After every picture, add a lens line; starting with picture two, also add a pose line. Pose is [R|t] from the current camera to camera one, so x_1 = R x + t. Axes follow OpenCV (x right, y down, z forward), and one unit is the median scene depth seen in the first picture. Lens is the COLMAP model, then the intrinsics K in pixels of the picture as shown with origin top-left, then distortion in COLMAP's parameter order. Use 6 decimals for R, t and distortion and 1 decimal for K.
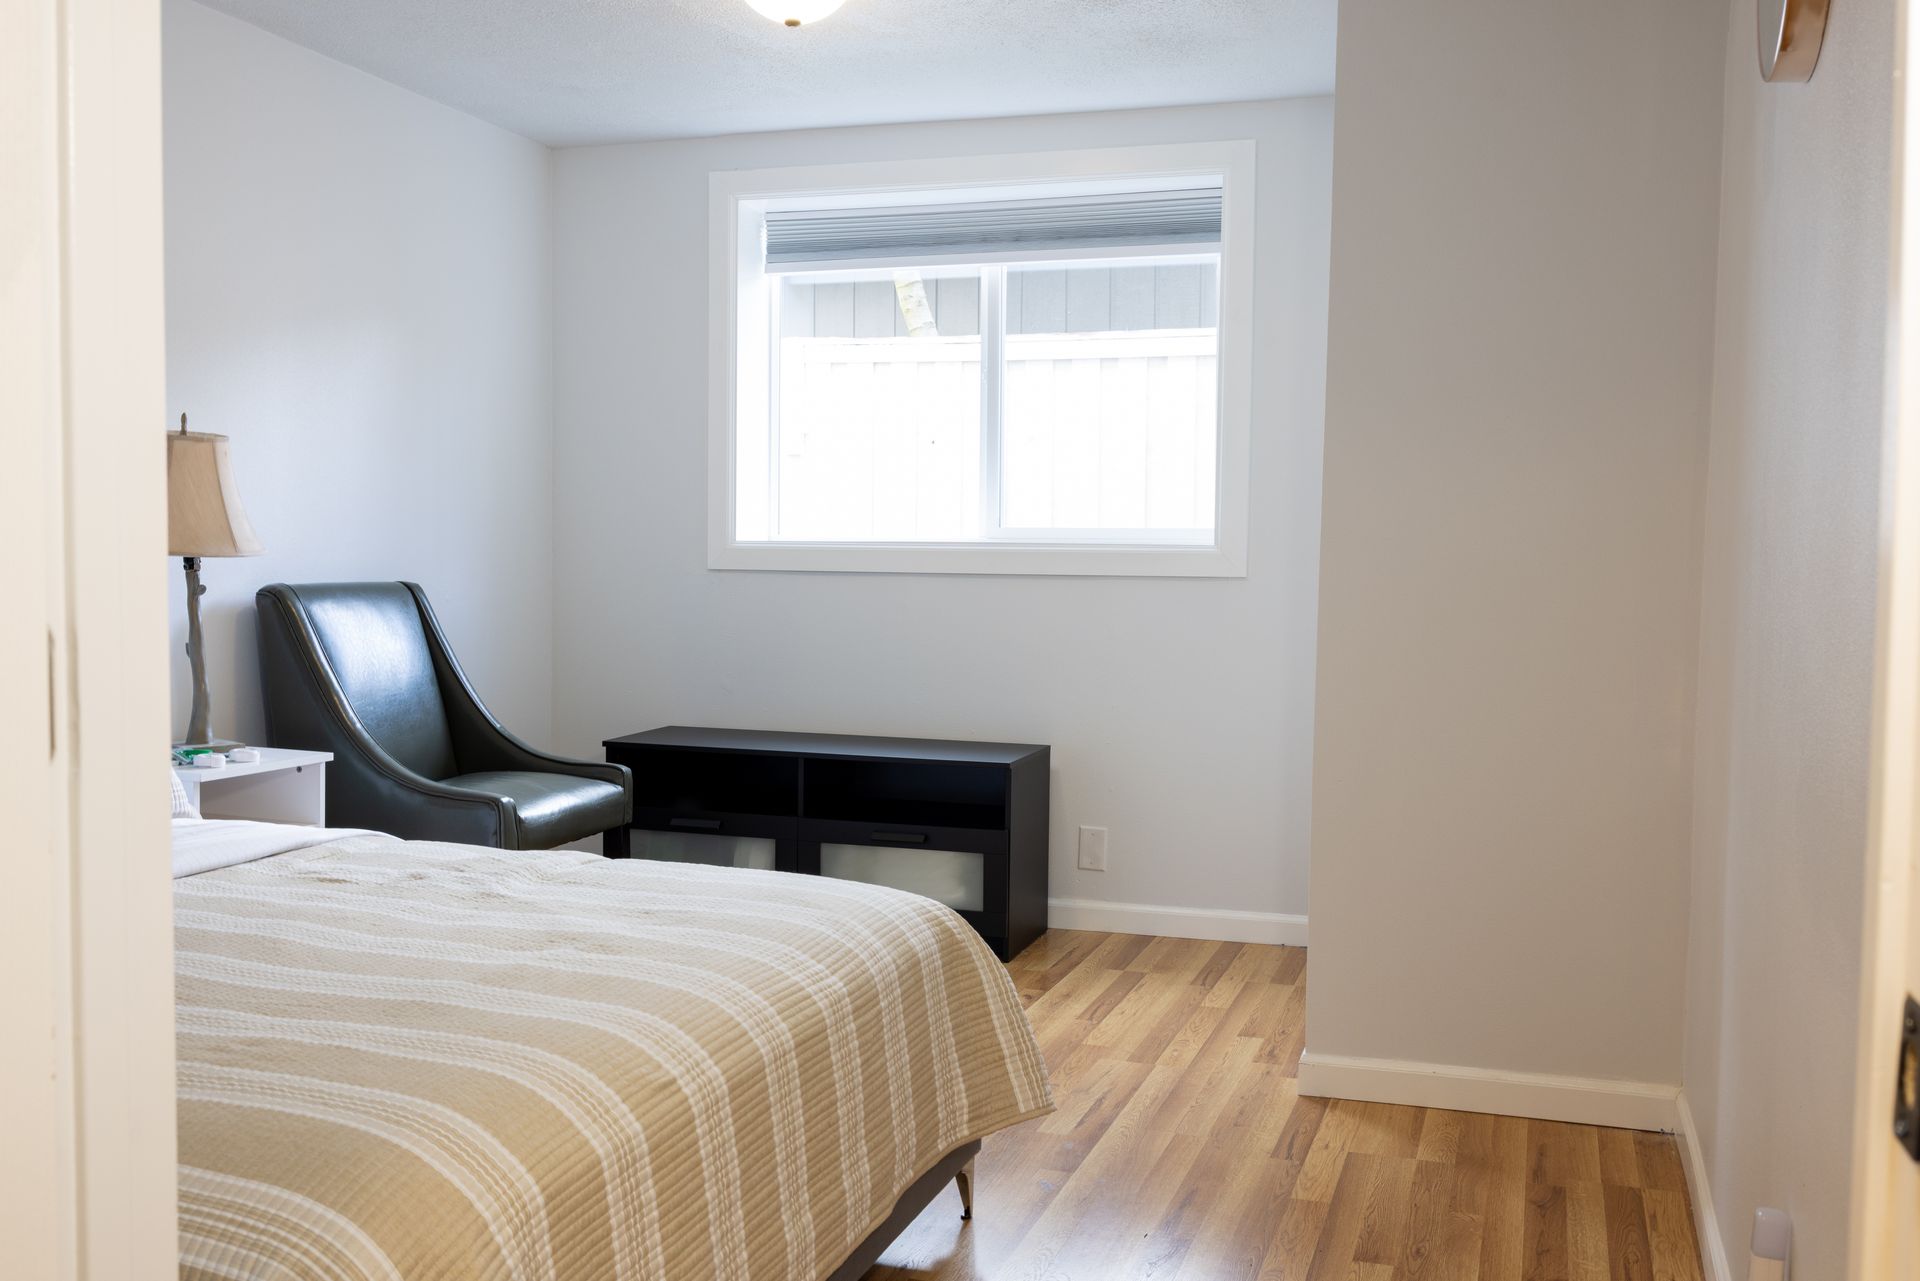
lens RADIAL K [[1772.6, 0, 960.0], [0, 1772.6, 640.5], [0, 0, 1]] dist [0.035709, 0.011128]
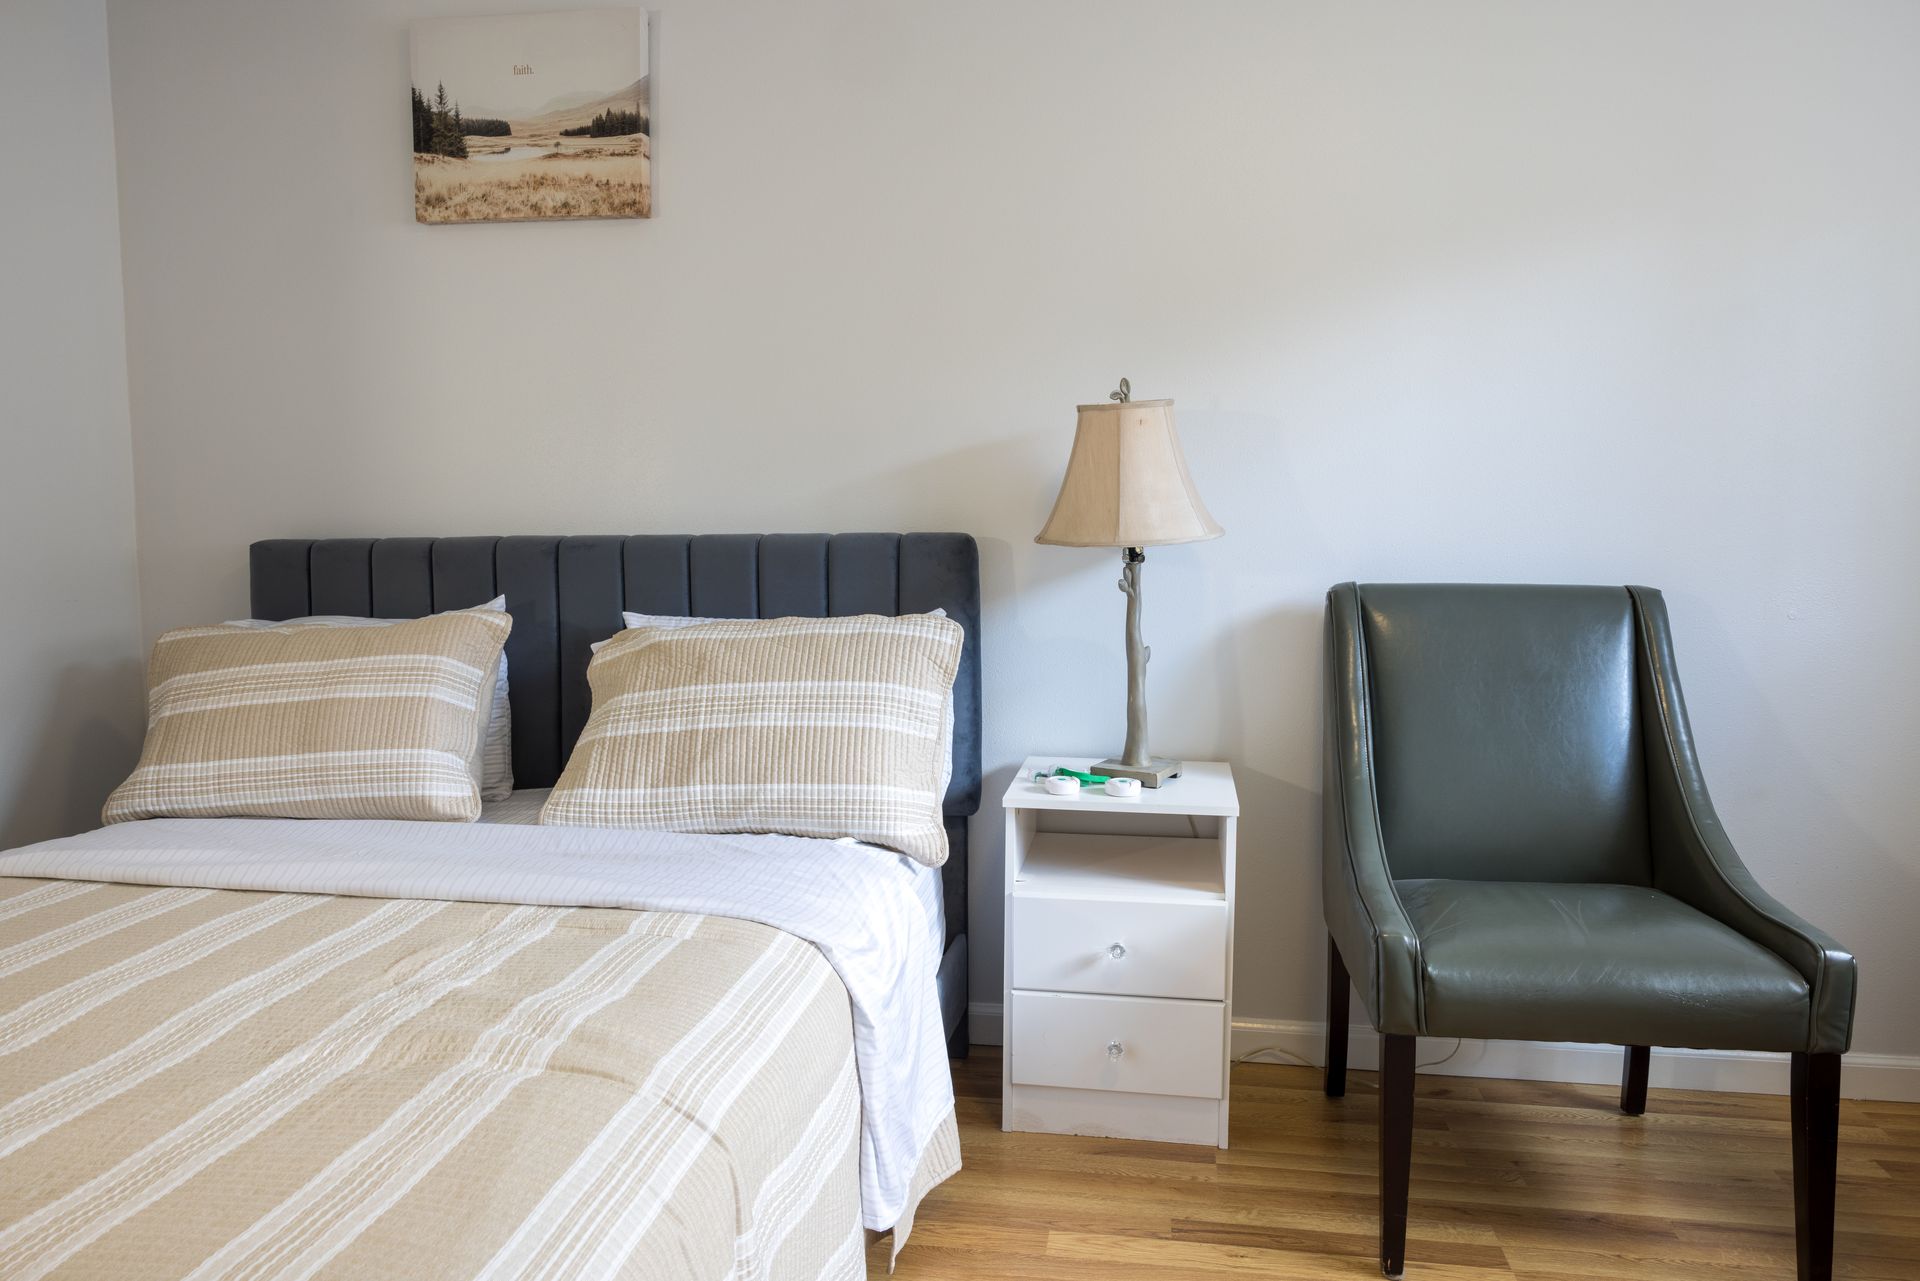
lens RADIAL K [[1251.6, 0, 970.3], [0, 1251.6, 634.9], [0, 0, 1]] dist [-0.005572, 0.002241]
pose [[0.182574, 0.079216, -0.979996, 0.194494], [-0.056573, 0.995944, 0.069966, -0.056666], [0.981563, 0.042667, 0.186315, 1.072888]]
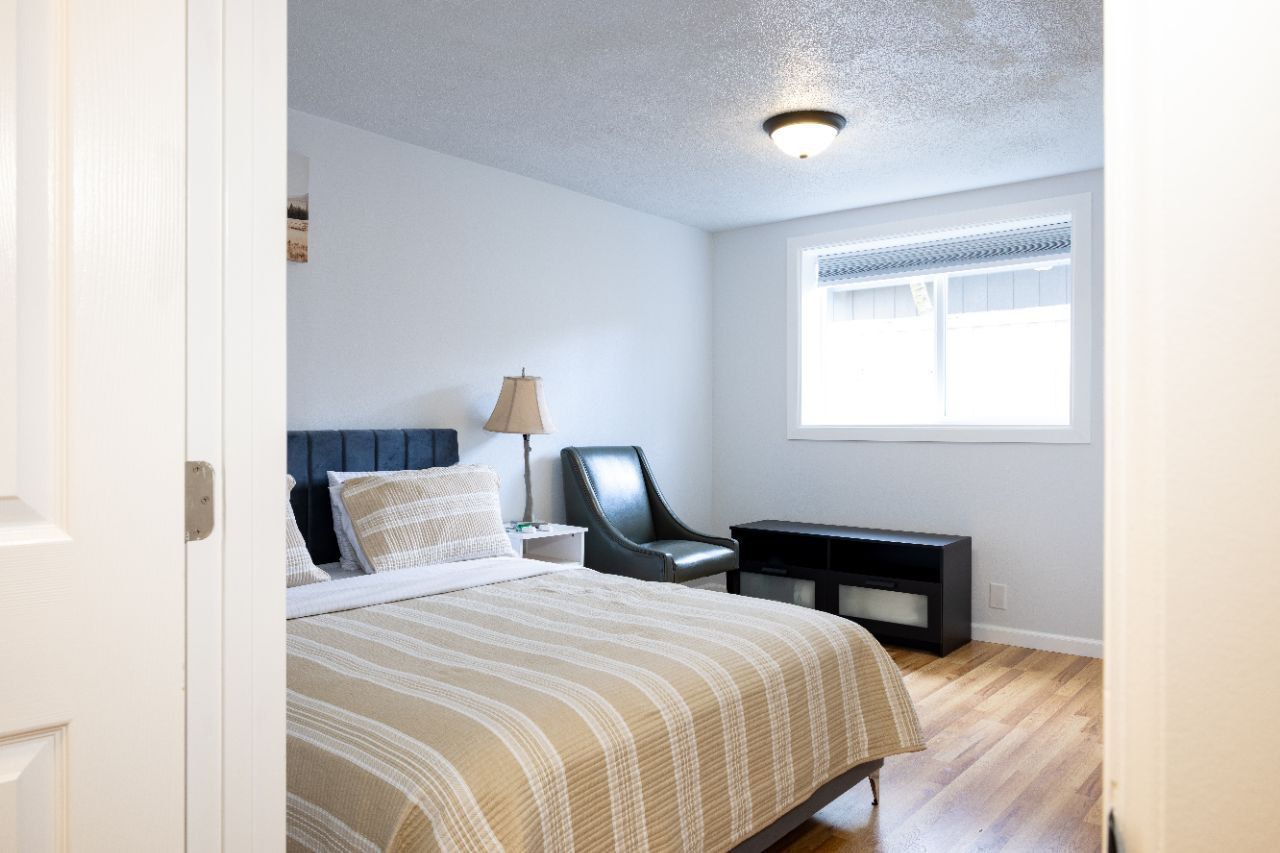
lens RADIAL K [[887.5, 0, 640.0], [0, 887.5, 426.5], [0, 0, 1]] dist [0.003460, 0.039684]
pose [[0.936924, -0.007491, -0.349453, 0.092942], [-0.011838, 0.998517, -0.053142, -0.001047], [0.349333, 0.053927, 0.935446, 0.065104]]
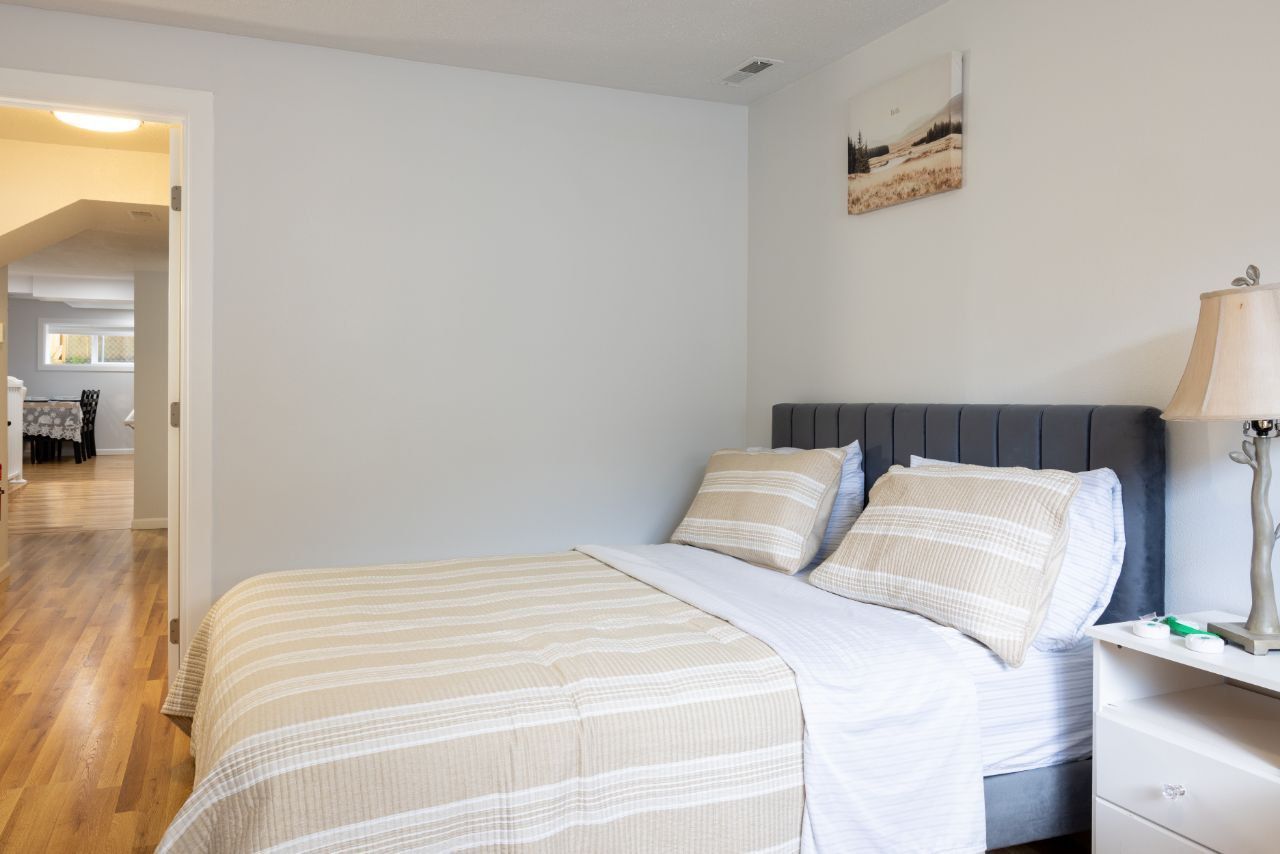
lens RADIAL K [[928.8, 0, 641.8], [0, 928.8, 397.7], [0, 0, 1]] dist [-0.022737, -0.000022]
pose [[-0.736060, -0.008885, -0.676858, 0.150975], [-0.052607, 0.997641, 0.044112, -0.084203], [0.674869, 0.068076, -0.734791, 1.498836]]
